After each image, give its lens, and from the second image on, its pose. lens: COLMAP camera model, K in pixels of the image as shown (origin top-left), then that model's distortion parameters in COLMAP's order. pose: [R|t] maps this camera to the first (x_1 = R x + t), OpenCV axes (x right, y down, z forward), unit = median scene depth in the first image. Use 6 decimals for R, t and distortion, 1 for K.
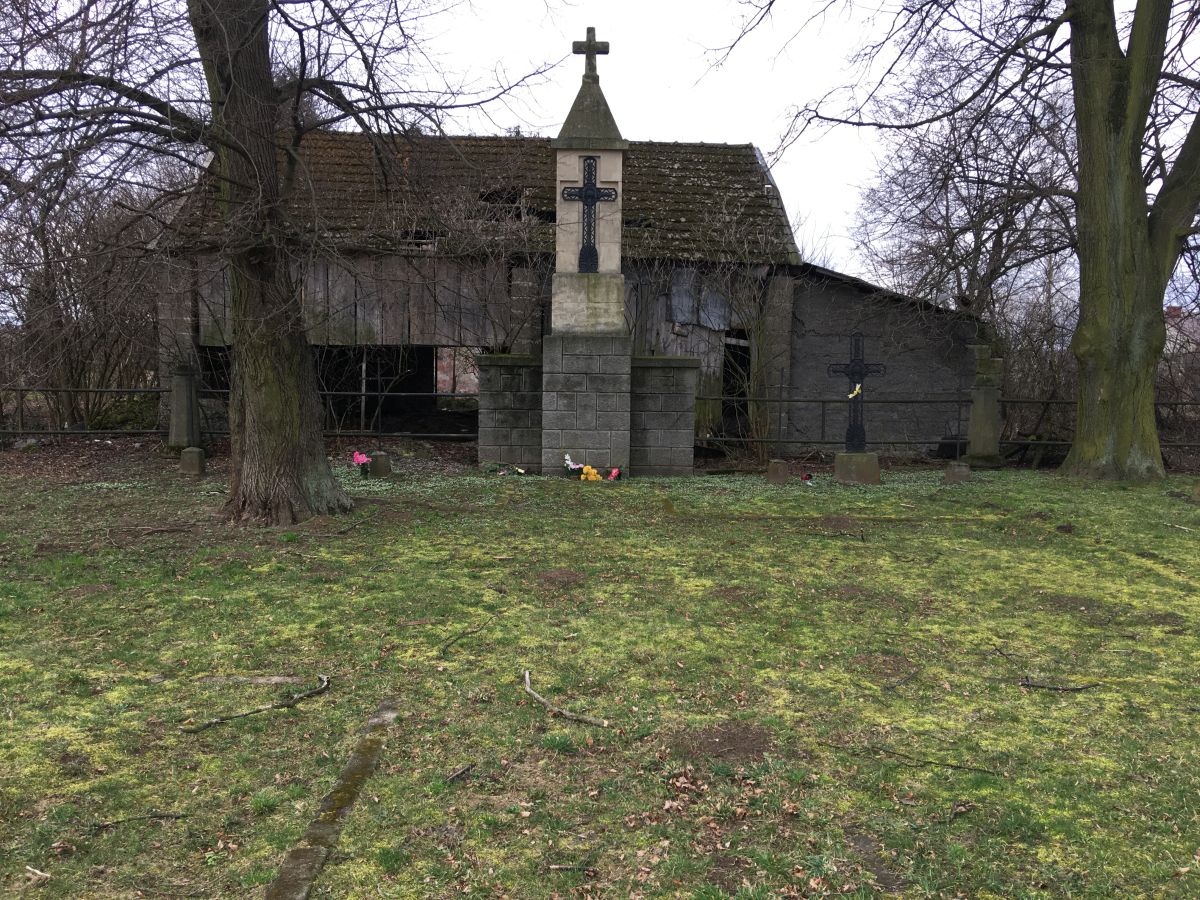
lens RADIAL K [[1023.8, 0, 588.7], [0, 1023.8, 448.4], [0, 0, 1]] dist [0.128582, -0.186561]
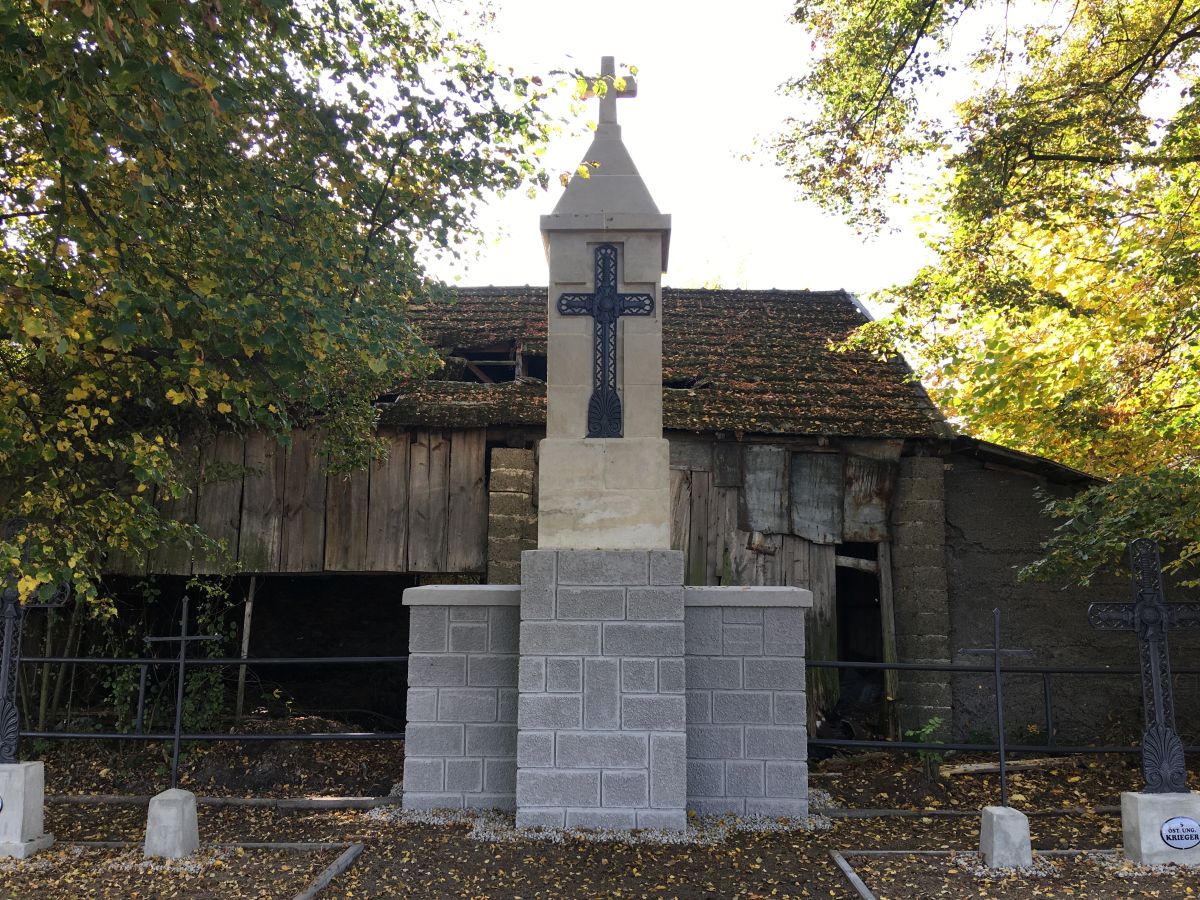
lens RADIAL K [[1023.8, 0, 606.9], [0, 1023.8, 442.4], [0, 0, 1]] dist [0.128582, -0.186561]
pose [[0.999529, -0.012467, -0.028028, 0.016182], [0.005760, 0.973714, -0.227700, -0.040135], [0.030130, 0.227432, 0.973328, 0.449018]]
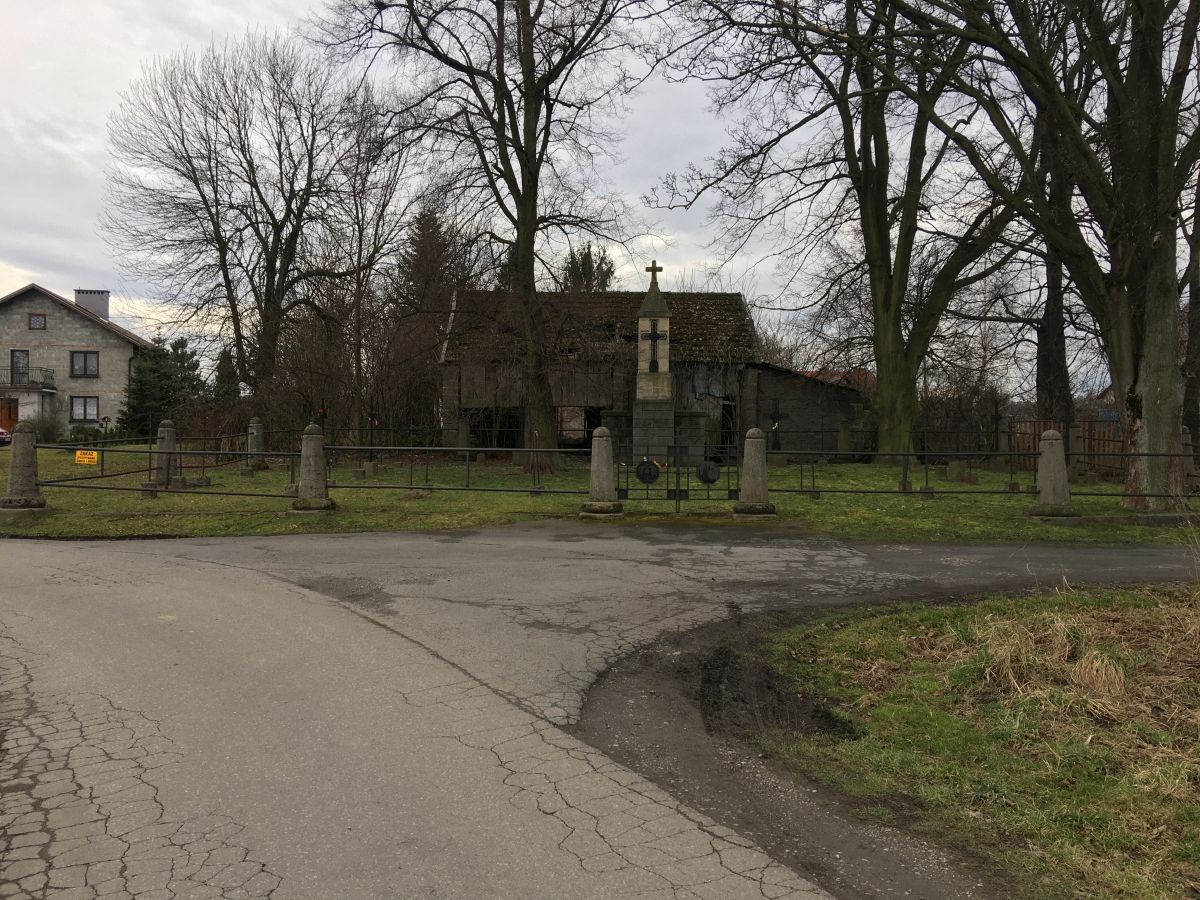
lens RADIAL K [[1023.8, 0, 592.8], [0, 1023.8, 448.0], [0, 0, 1]] dist [0.128582, -0.186561]
pose [[0.999238, -0.007116, -0.038377, -0.045899], [0.005147, 0.998678, -0.051154, 0.094121], [0.038691, 0.050917, 0.997953, -1.116316]]
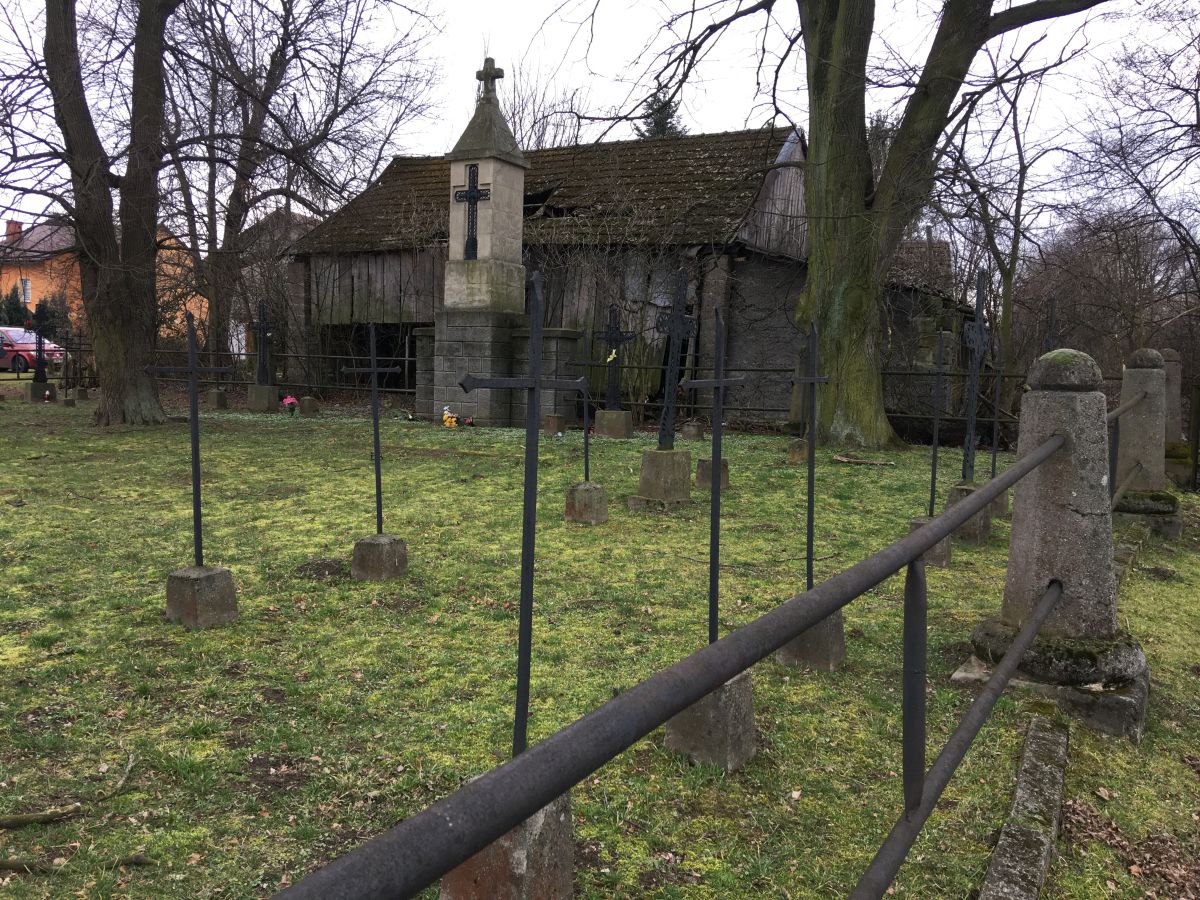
lens RADIAL K [[1023.8, 0, 605.6], [0, 1023.8, 443.1], [0, 0, 1]] dist [0.128582, -0.186561]
pose [[0.861546, 0.048230, -0.505384, 0.753673], [-0.048302, 0.998749, 0.012971, 0.023768], [0.505377, 0.013236, 0.862797, 0.023606]]
